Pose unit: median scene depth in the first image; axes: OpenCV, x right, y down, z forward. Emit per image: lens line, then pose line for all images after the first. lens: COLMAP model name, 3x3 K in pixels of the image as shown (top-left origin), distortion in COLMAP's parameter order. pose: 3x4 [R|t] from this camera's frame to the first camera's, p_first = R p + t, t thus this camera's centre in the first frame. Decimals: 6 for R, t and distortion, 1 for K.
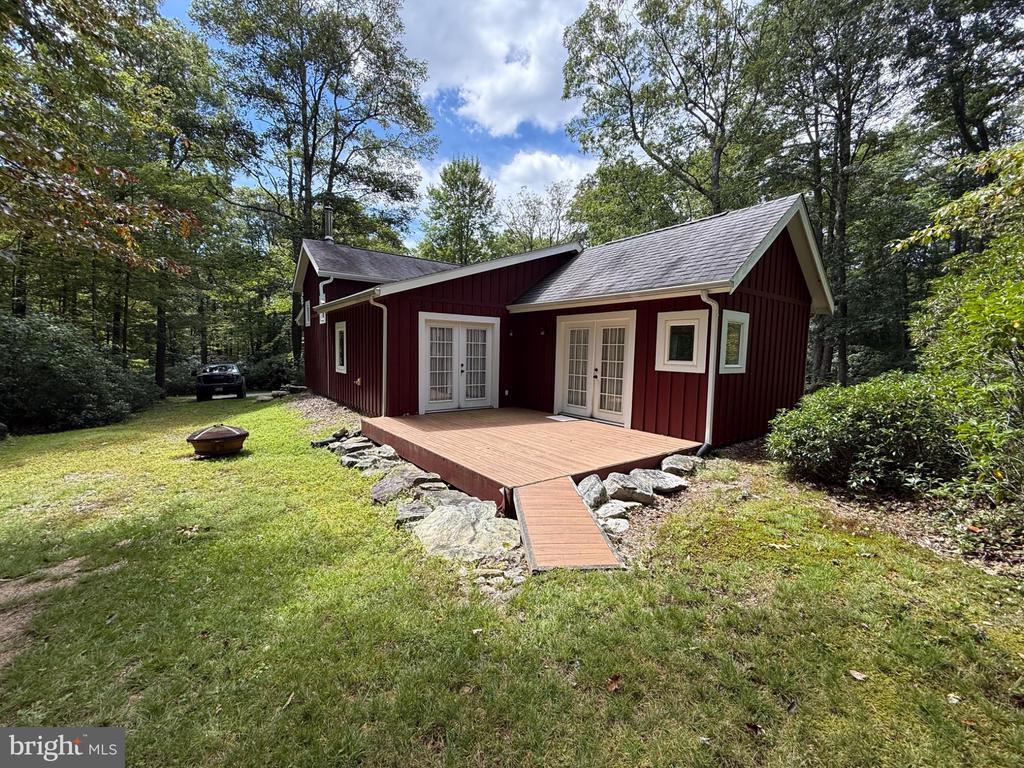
lens RADIAL K [[407.8, 0, 509.9], [0, 407.8, 384.2], [0, 0, 1]] dist [-0.000362, -0.000274]
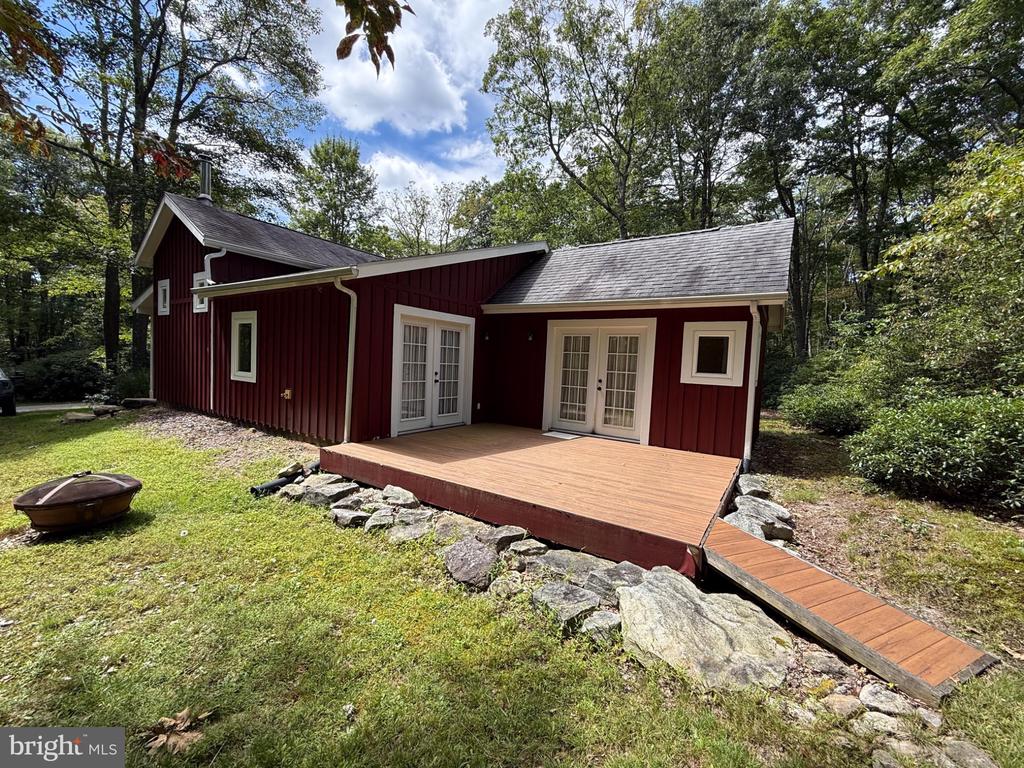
lens RADIAL K [[407.8, 0, 513.0], [0, 407.8, 384.8], [0, 0, 1]] dist [-0.000362, -0.000274]
pose [[0.940921, 0.004084, 0.338601, -0.270318], [0.001197, 0.999881, -0.015388, -0.012720], [-0.338624, 0.014884, 0.940804, 0.200368]]
